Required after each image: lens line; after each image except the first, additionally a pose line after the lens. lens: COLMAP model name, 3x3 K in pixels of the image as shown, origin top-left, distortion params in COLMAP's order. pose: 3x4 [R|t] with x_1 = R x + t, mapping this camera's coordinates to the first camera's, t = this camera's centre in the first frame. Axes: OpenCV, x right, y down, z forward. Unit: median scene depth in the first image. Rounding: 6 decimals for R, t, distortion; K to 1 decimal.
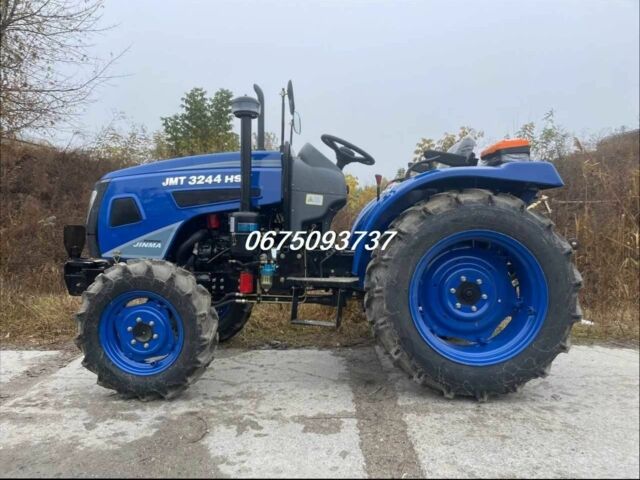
lens RADIAL K [[481.2, 0, 320.0], [0, 481.2, 240.0], [0, 0, 1]] dist [0.095048, -0.132679]
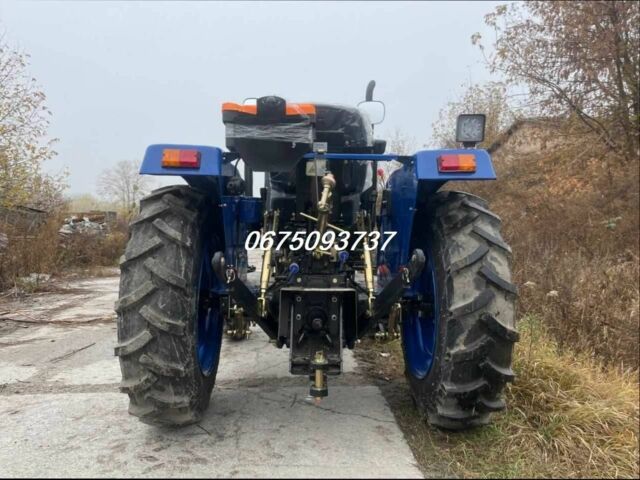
lens RADIAL K [[481.2, 0, 320.0], [0, 481.2, 240.0], [0, 0, 1]] dist [0.095048, -0.132679]
pose [[-0.015652, 0.046929, -0.998776, 1.231453], [-0.027191, 0.998509, 0.047343, -0.062039], [0.999508, 0.027899, -0.014353, 1.351092]]
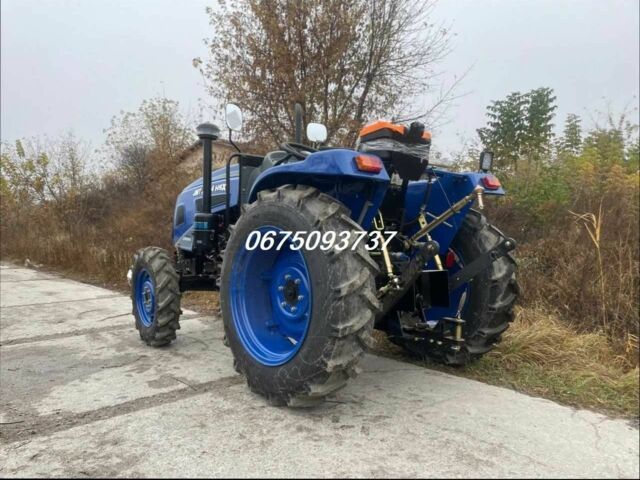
lens RADIAL K [[481.2, 0, 320.0], [0, 481.2, 240.0], [0, 0, 1]] dist [0.095048, -0.132679]
pose [[0.671332, 0.020629, -0.740869, 1.058815], [-0.039555, 0.999185, -0.008021, 0.010012], [0.740100, 0.034690, 0.671601, 0.396939]]
